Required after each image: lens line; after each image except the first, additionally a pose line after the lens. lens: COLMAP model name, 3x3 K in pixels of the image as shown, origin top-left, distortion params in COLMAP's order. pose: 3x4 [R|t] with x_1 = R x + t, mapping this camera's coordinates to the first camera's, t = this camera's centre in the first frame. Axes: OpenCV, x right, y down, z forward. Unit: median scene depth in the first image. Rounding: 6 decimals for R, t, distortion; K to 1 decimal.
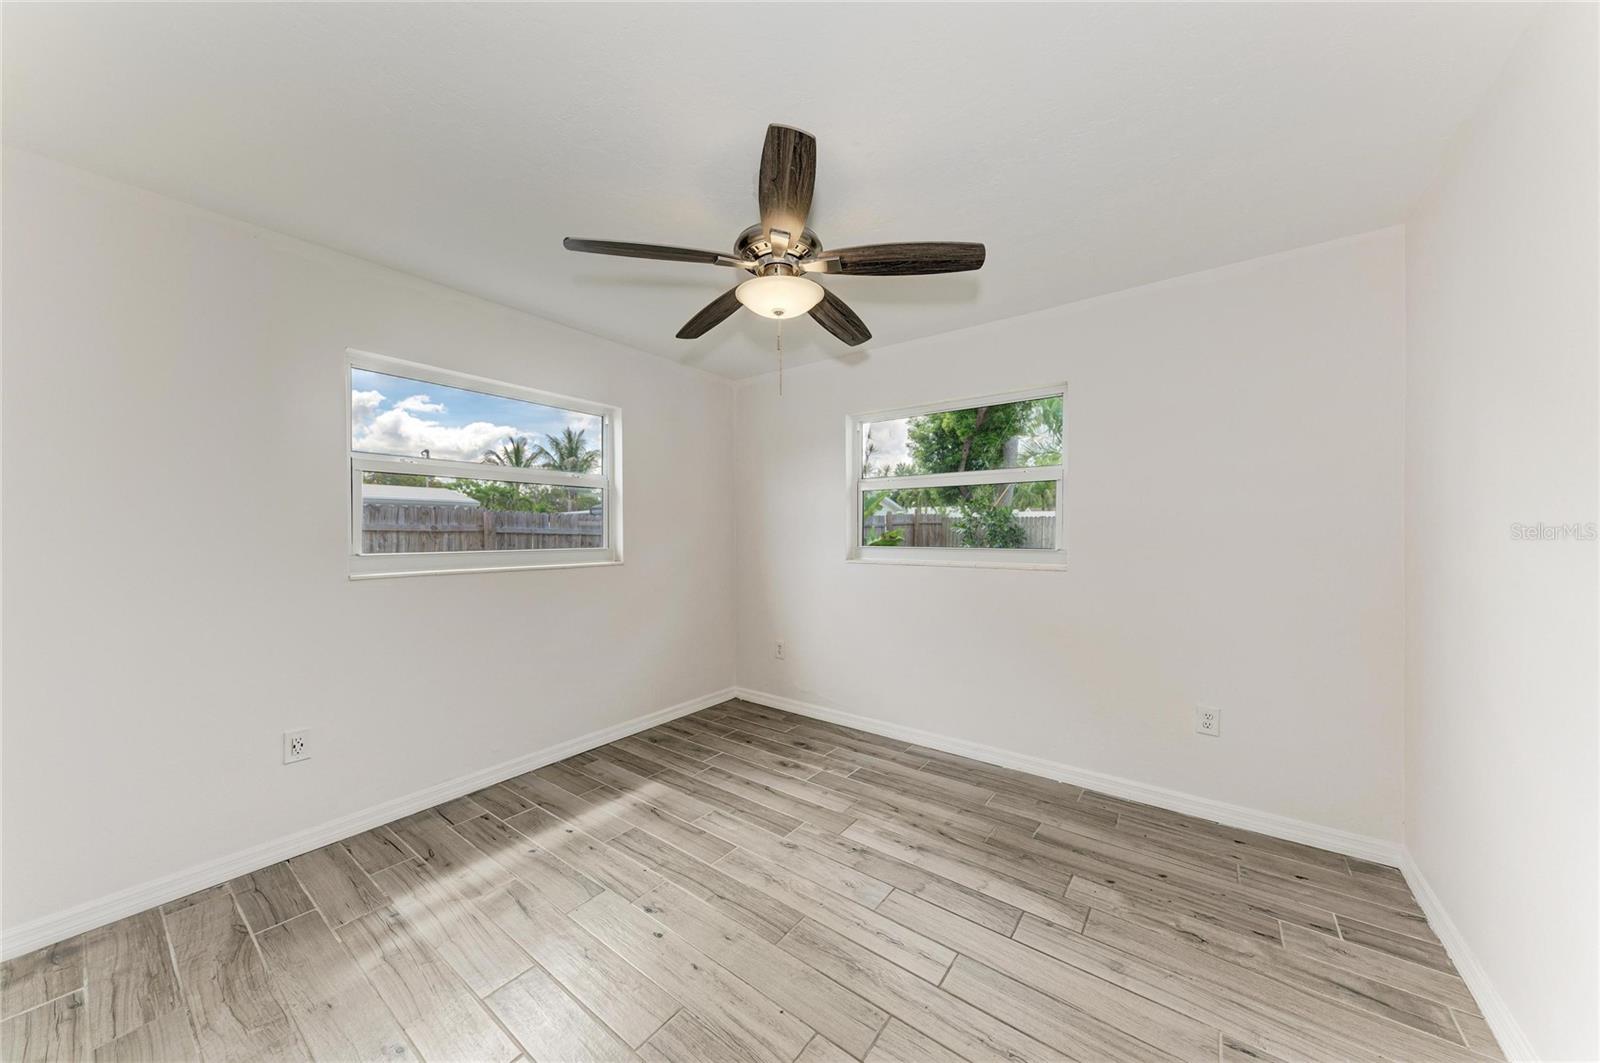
lens RADIAL K [[541.5, 0, 796.8], [0, 541.5, 530.5], [0, 0, 1]] dist [0.019515, -0.004560]
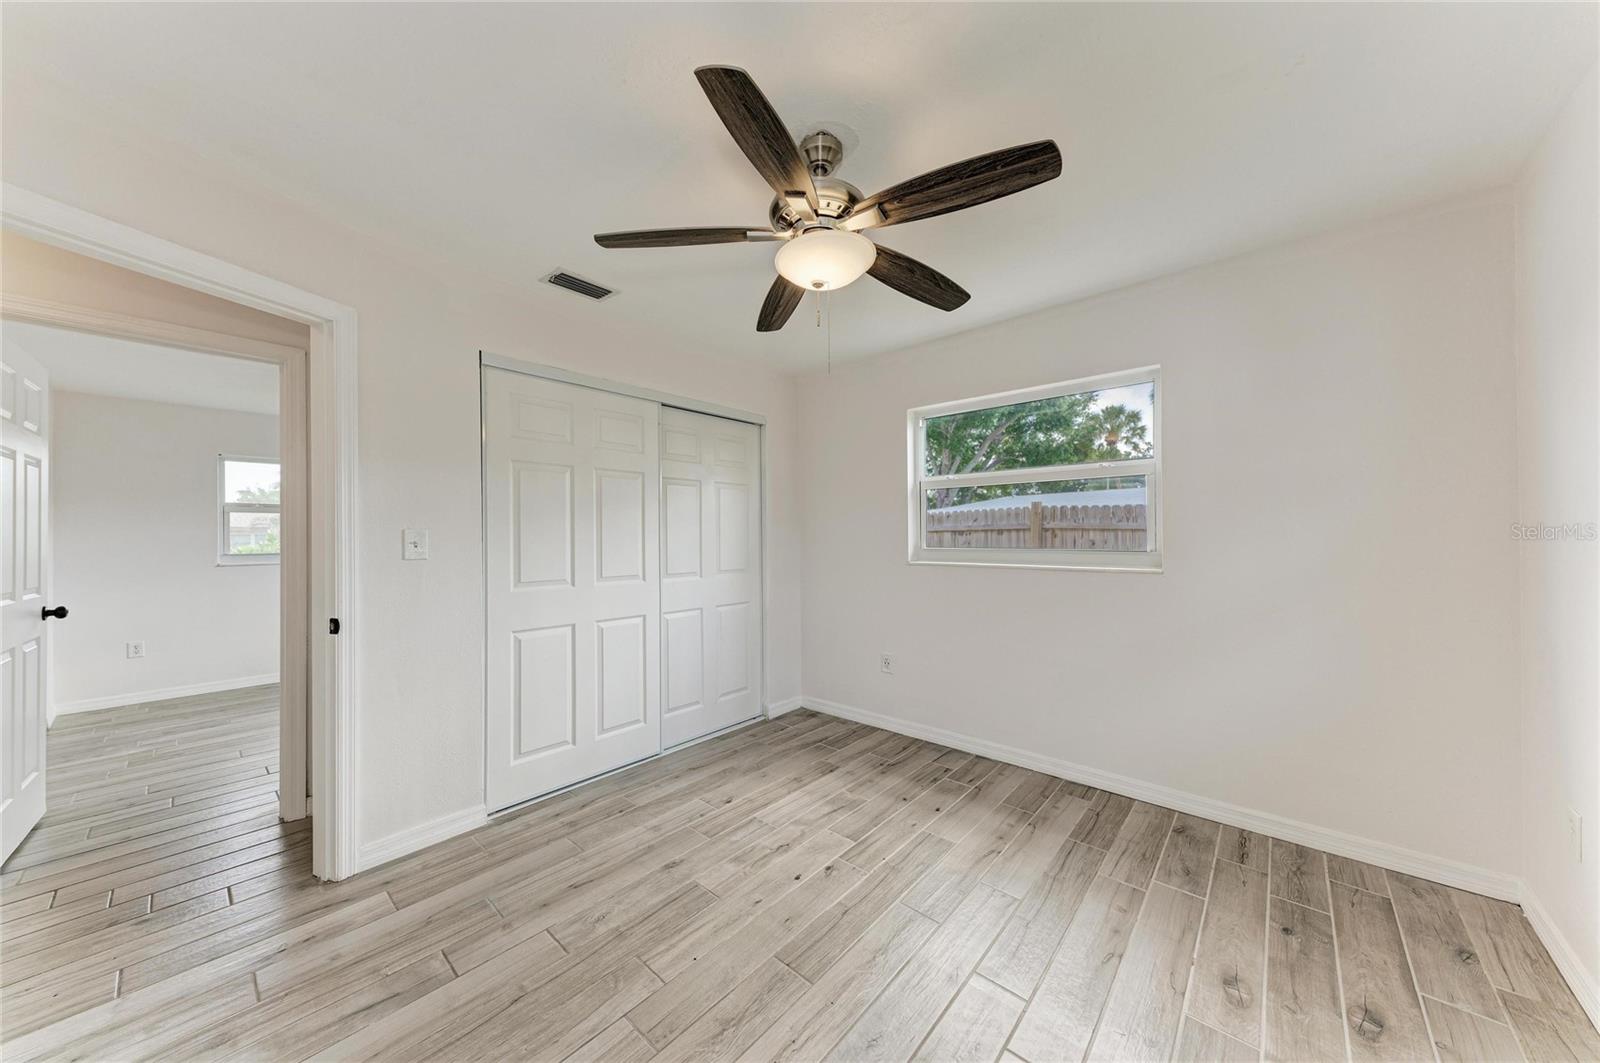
lens RADIAL K [[541.5, 0, 802.8], [0, 541.5, 535.6], [0, 0, 1]] dist [0.019515, -0.004560]
pose [[-0.075559, 0.004896, -0.997129, 0.716958], [0.009447, 0.999947, 0.004194, 0.004572], [0.997097, -0.009103, -0.075601, 0.879498]]
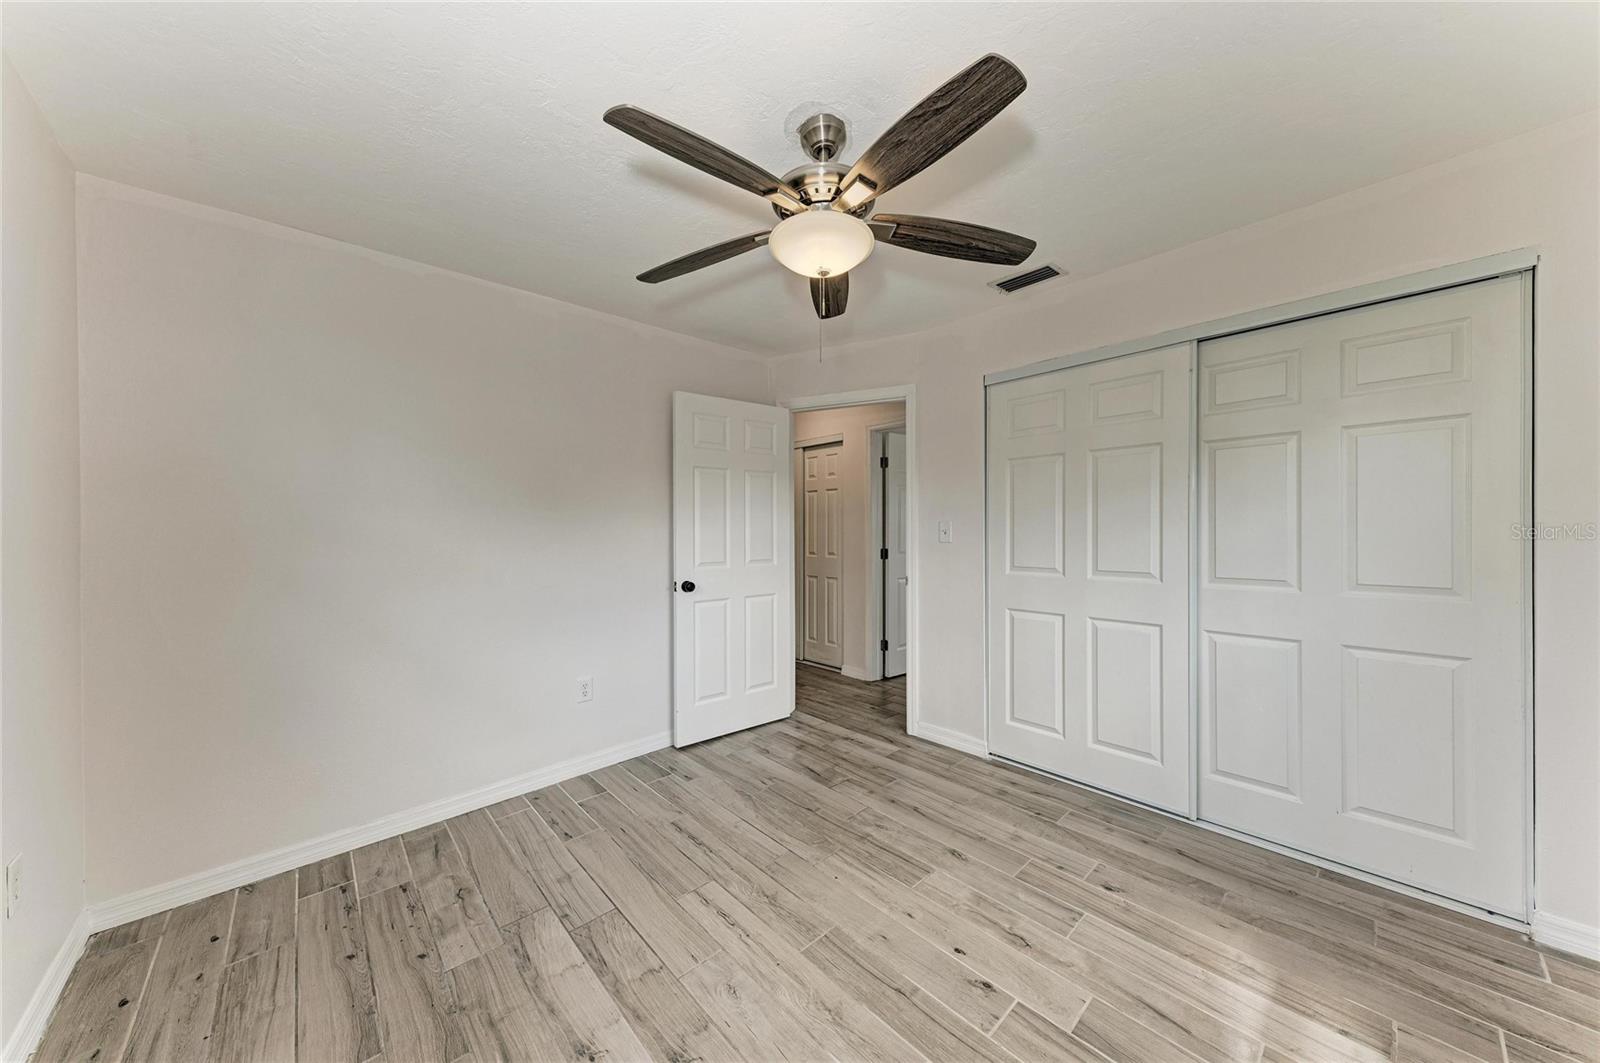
lens RADIAL K [[541.5, 0, 798.6], [0, 541.5, 526.7], [0, 0, 1]] dist [0.019515, -0.004560]
pose [[-0.983589, 0.015249, 0.179780, -0.129006], [0.014619, 0.999881, -0.004832, 0.007539], [-0.179832, -0.002125, -0.983695, 1.574580]]
